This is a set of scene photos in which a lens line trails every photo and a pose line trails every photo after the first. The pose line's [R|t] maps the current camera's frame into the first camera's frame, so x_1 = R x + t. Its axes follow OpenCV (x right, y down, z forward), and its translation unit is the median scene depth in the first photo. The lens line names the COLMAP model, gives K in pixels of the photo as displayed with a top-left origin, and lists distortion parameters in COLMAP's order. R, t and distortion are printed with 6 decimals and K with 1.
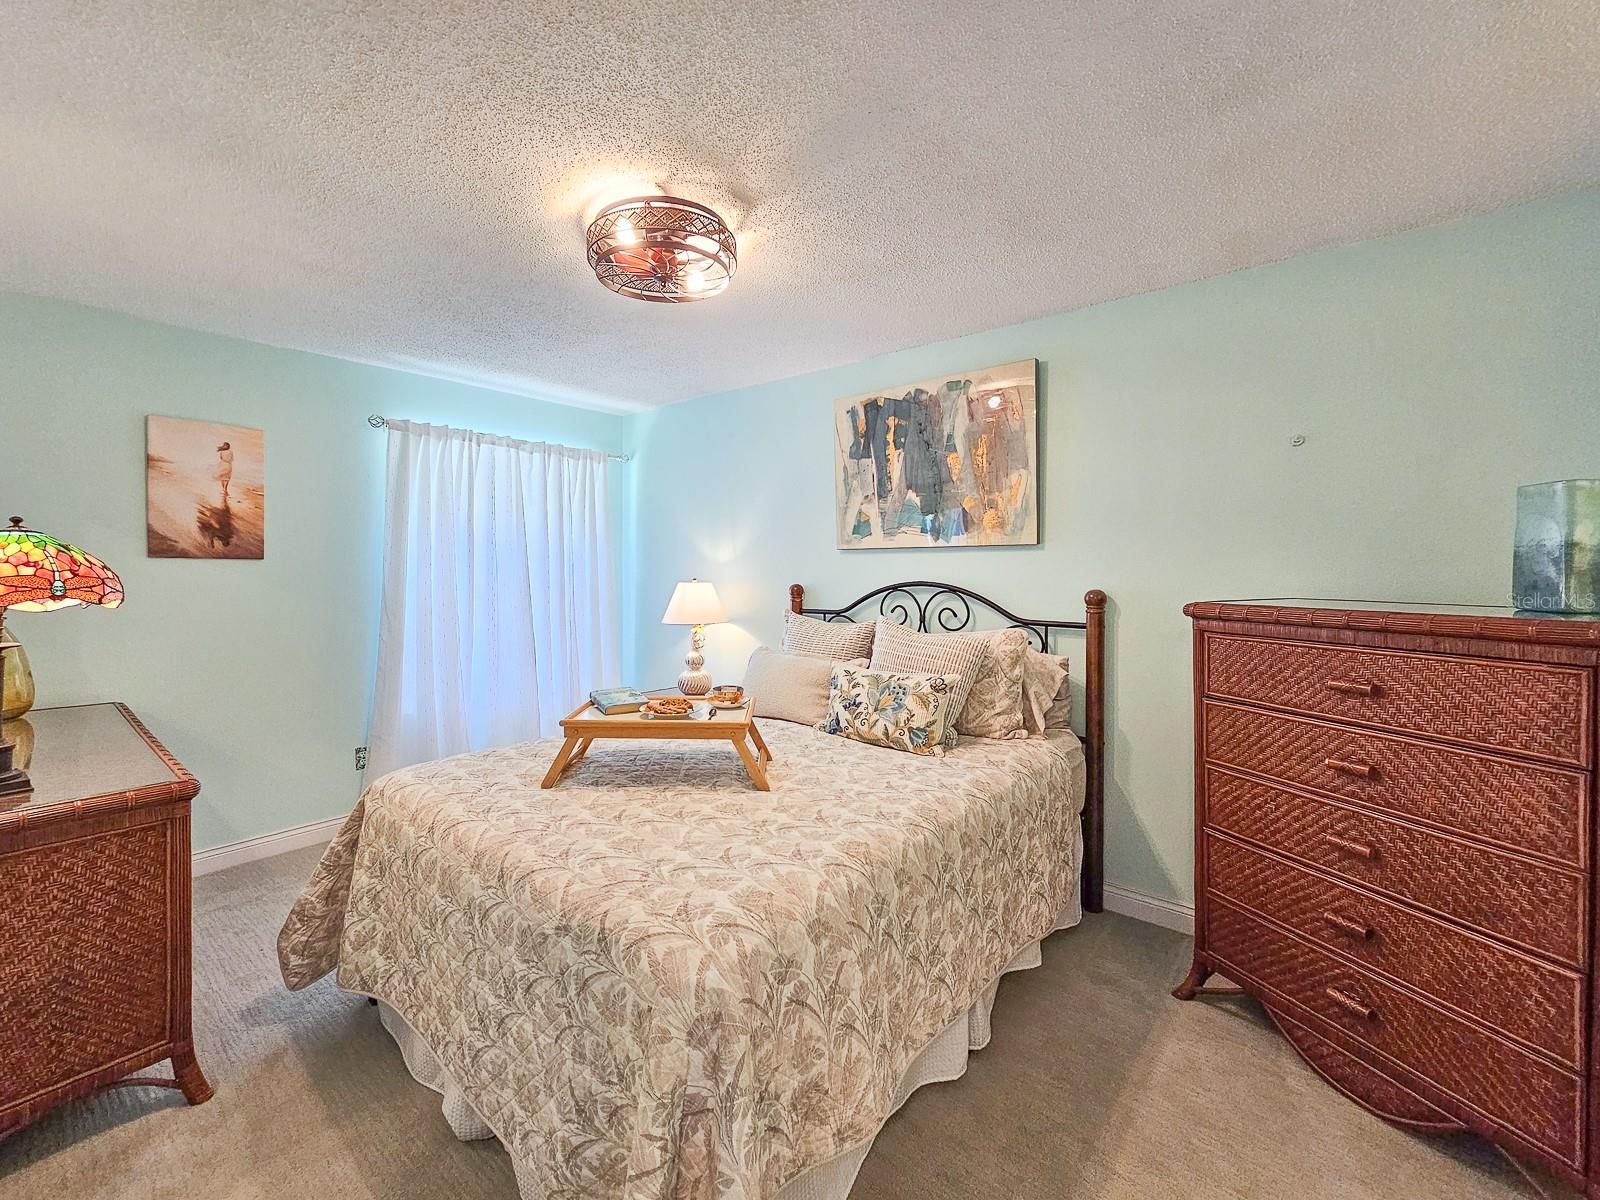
lens RADIAL K [[665.3, 0, 800.0], [0, 665.3, 600.0], [0, 0, 1]] dist [0.000528, 0.000144]
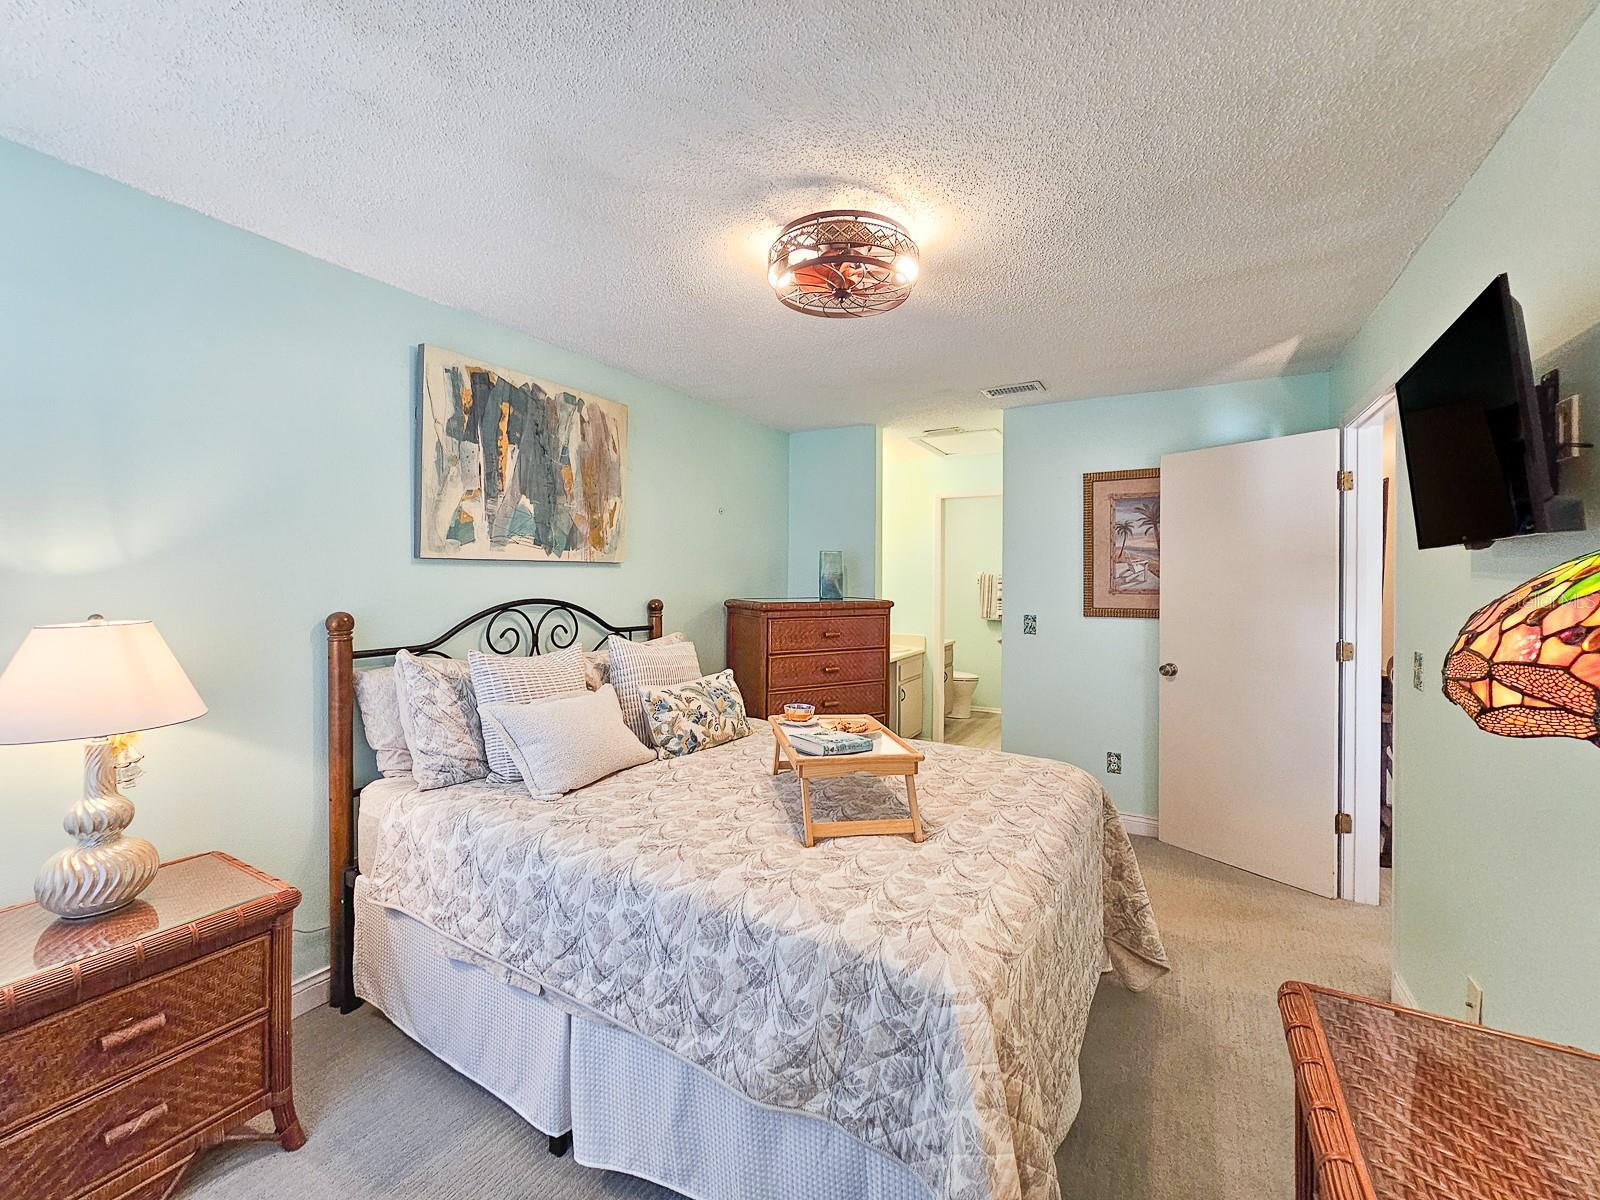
lens RADIAL K [[665.3, 0, 800.0], [0, 665.3, 600.0], [0, 0, 1]] dist [0.000528, 0.000144]
pose [[-0.172290, -0.040330, 0.984220, -0.755766], [0.035392, 0.998263, 0.047101, -0.055015], [-0.984410, 0.042948, -0.170563, 0.790272]]
